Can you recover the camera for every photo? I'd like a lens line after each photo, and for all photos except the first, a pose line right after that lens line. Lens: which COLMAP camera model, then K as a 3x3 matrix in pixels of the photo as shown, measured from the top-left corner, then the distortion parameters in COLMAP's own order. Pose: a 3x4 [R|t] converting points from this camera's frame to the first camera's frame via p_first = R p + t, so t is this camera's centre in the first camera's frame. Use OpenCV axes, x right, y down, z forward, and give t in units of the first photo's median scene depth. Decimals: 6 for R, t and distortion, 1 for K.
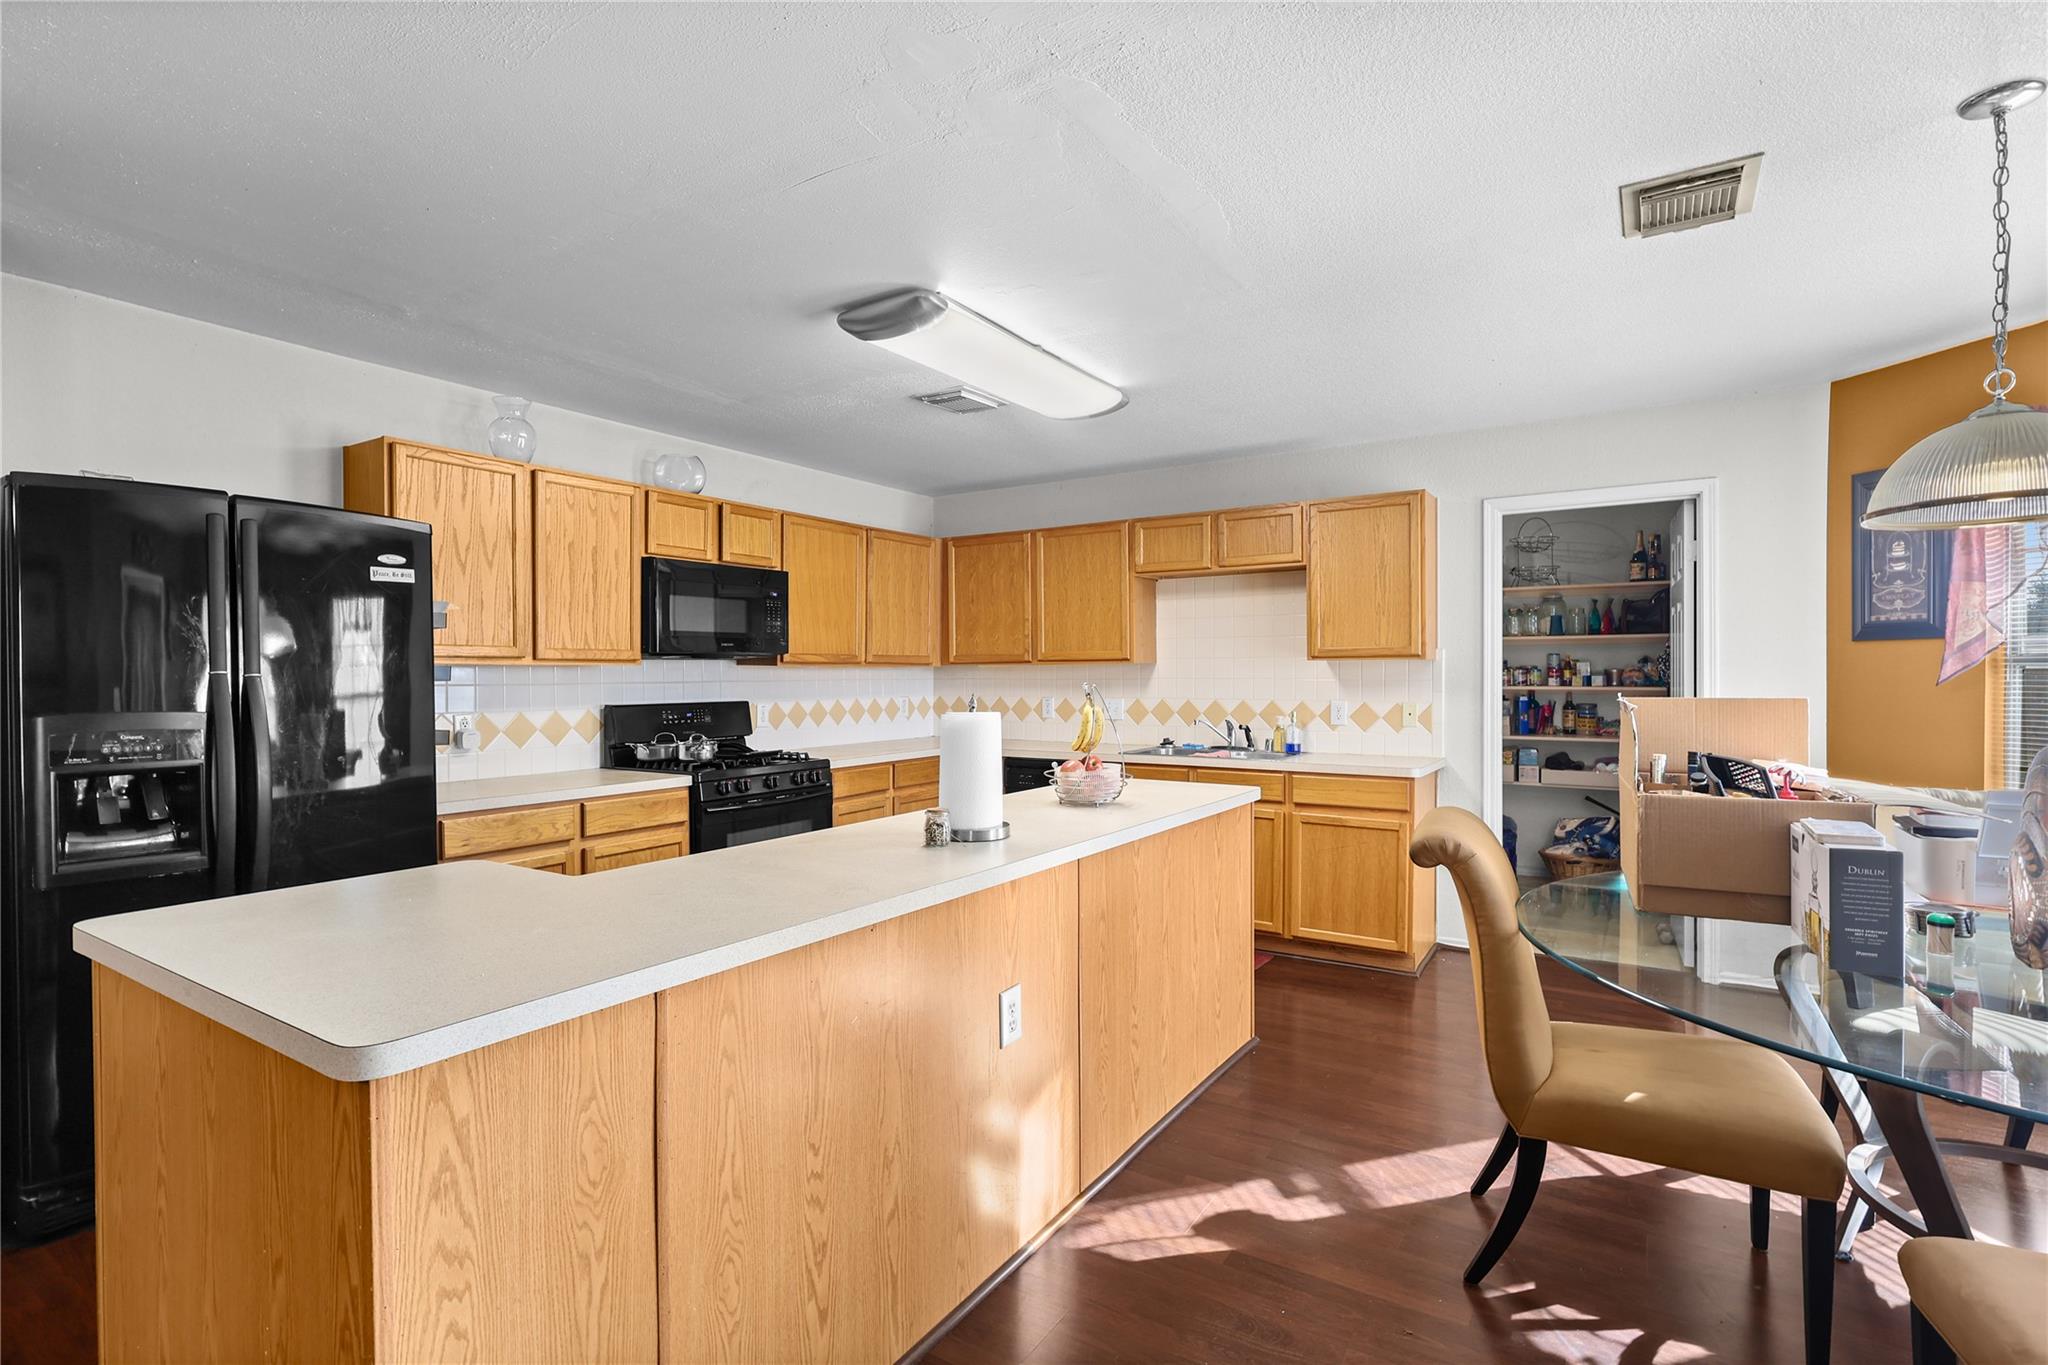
lens RADIAL K [[973.4, 0, 1024.6], [0, 973.4, 683.9], [0, 0, 1]] dist [0.003225, 0.000693]
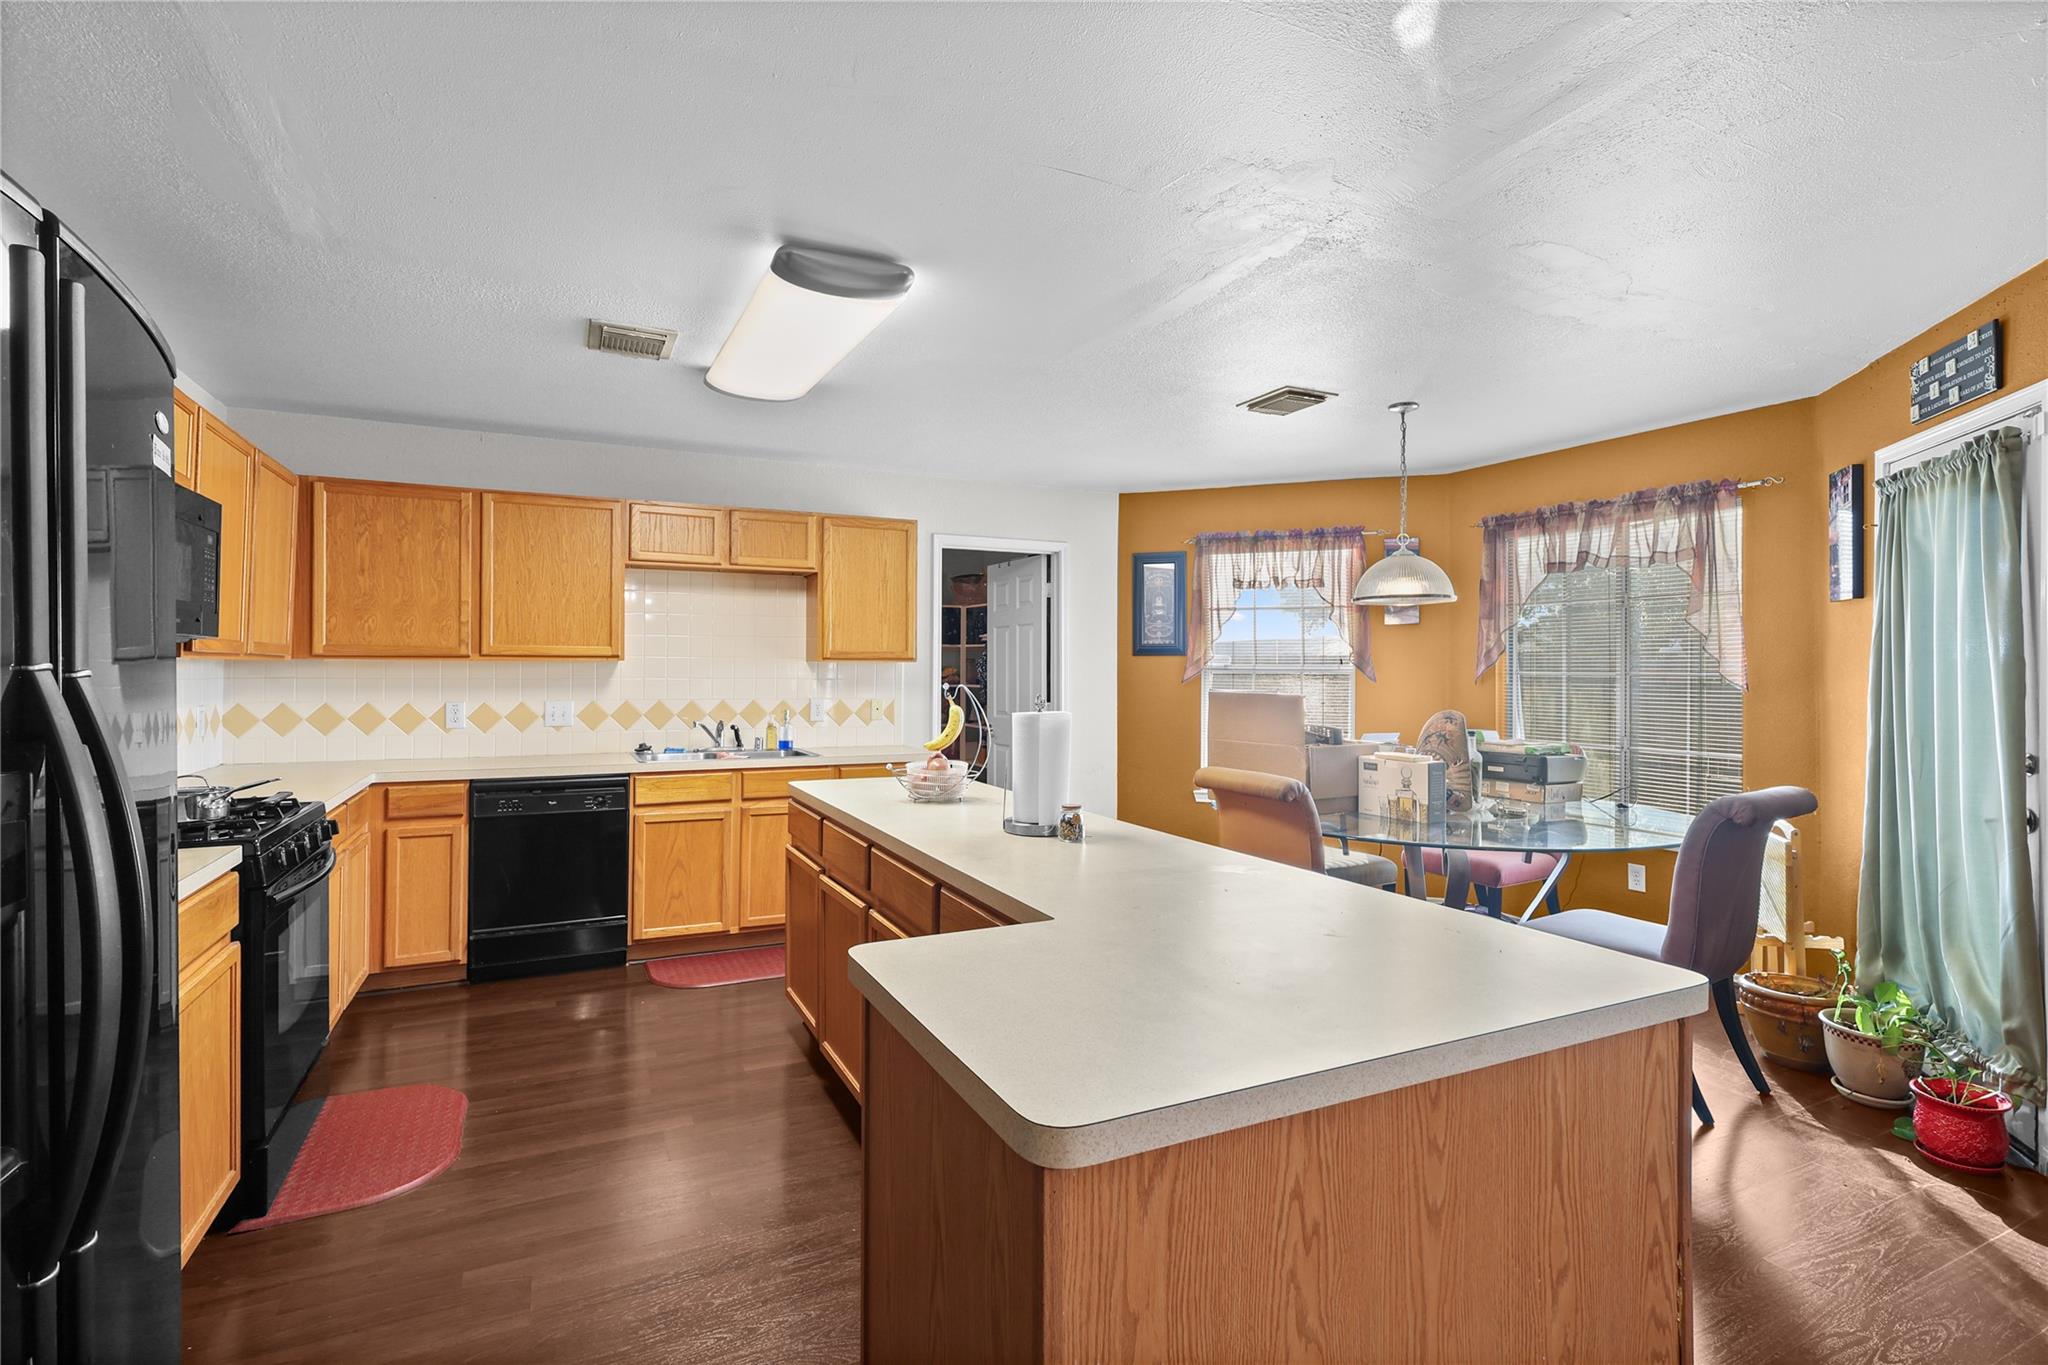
lens RADIAL K [[973.4, 0, 1014.2], [0, 973.4, 675.2], [0, 0, 1]] dist [0.003225, 0.000693]
pose [[0.528797, 0.001969, 0.848746, -0.520053], [0.001915, 0.999992, -0.003513, -0.005066], [-0.848746, 0.003483, 0.528789, 0.257165]]
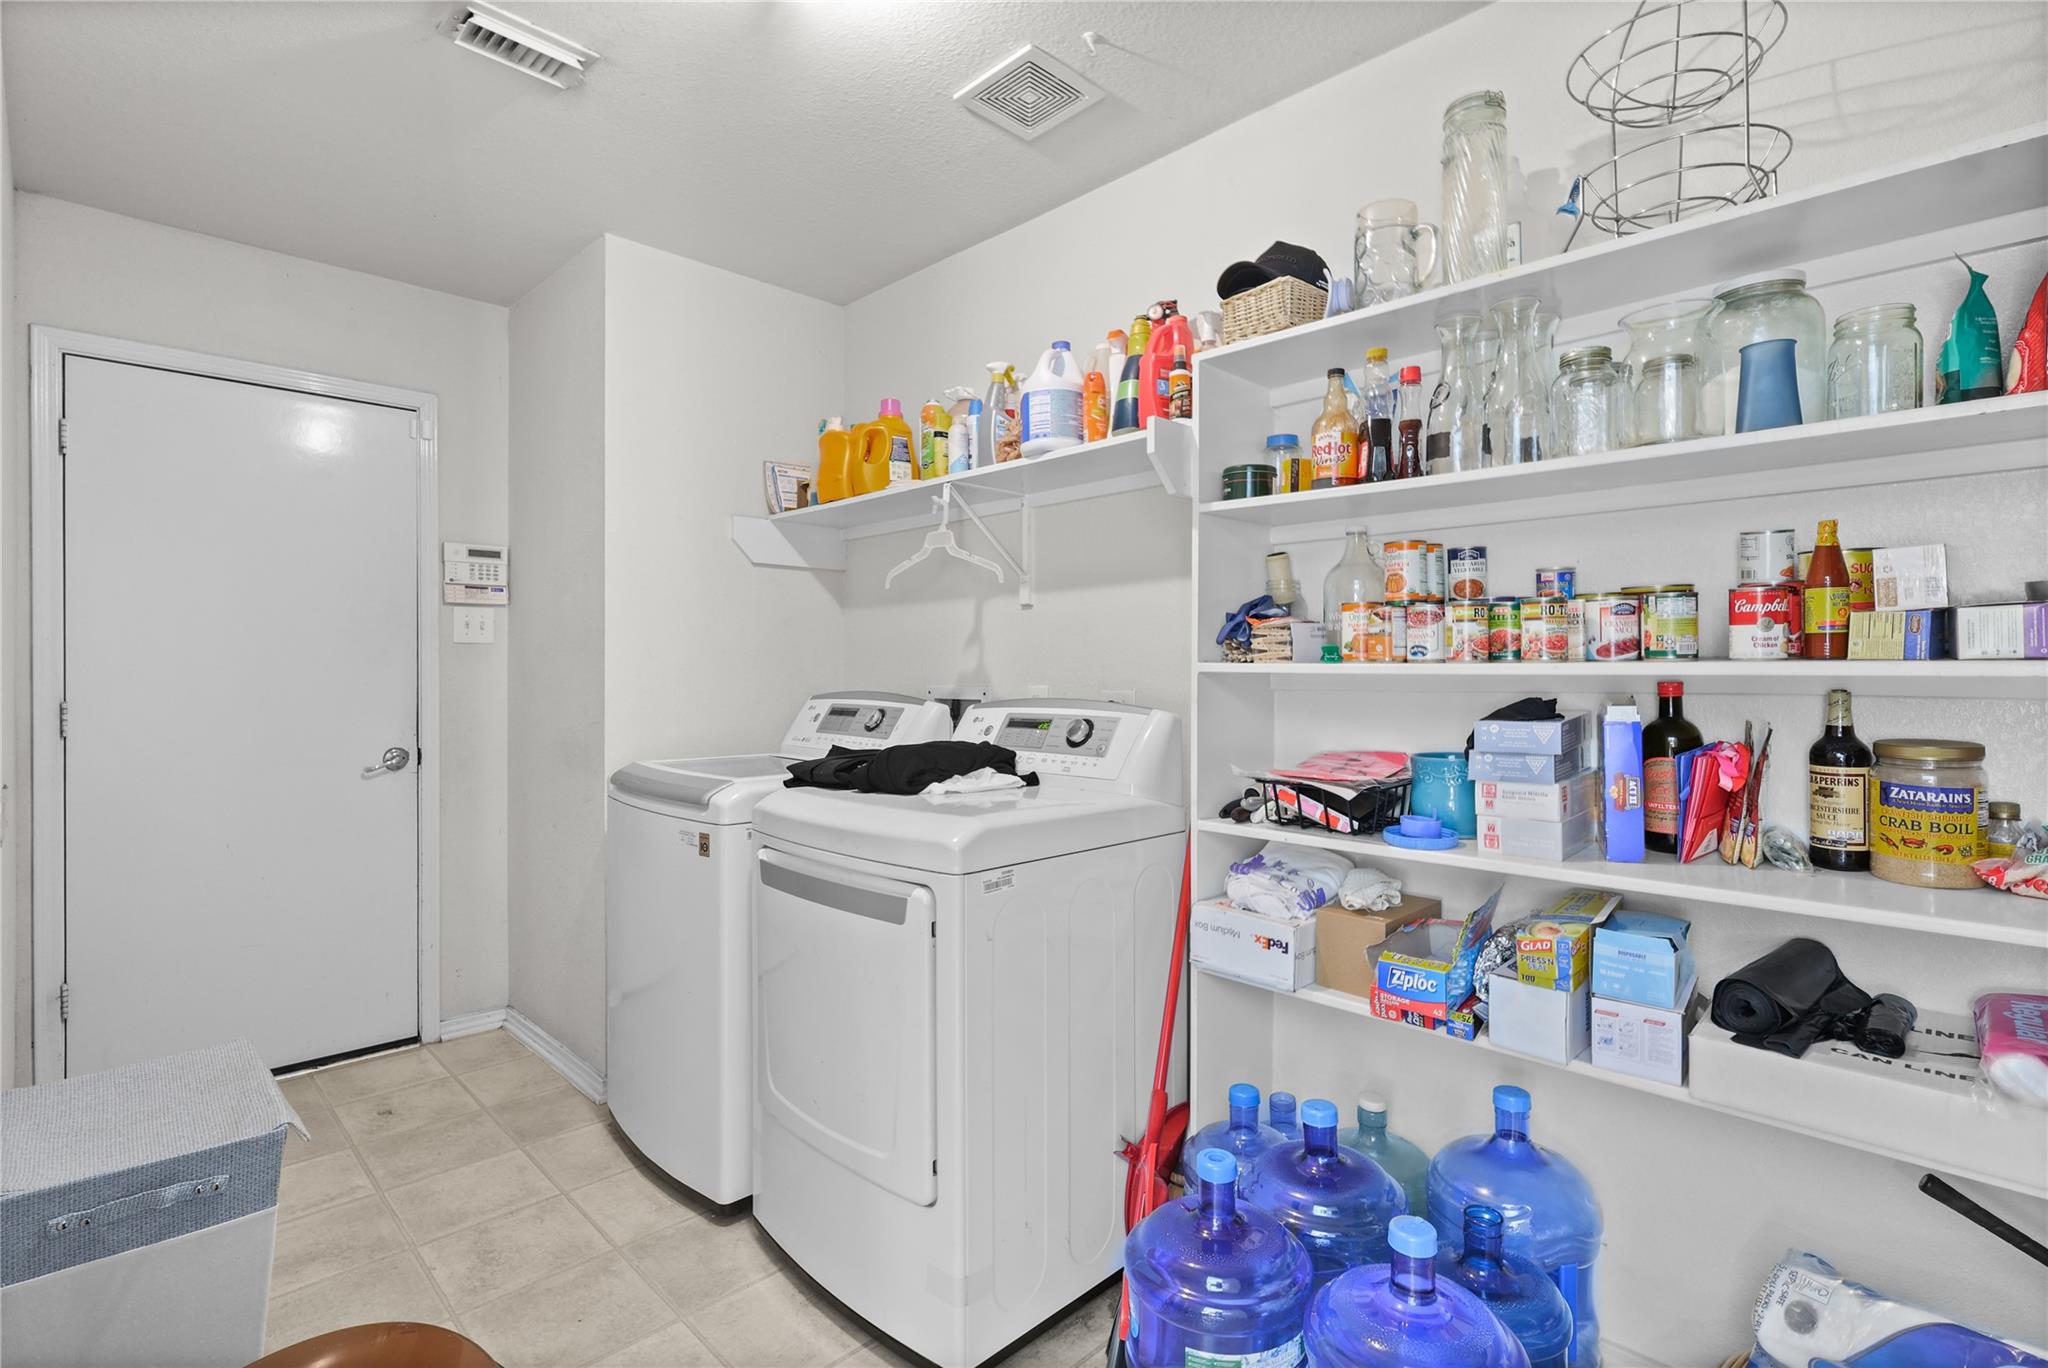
lens RADIAL K [[973.4, 0, 1017.3], [0, 973.4, 672.0], [0, 0, 1]] dist [0.003225, 0.000693]
pose [[0.976358, 0.005001, -0.216101, 0.414263], [-0.006573, 0.999957, -0.006556, 0.007278], [0.216059, 0.007822, 0.976349, 0.724335]]
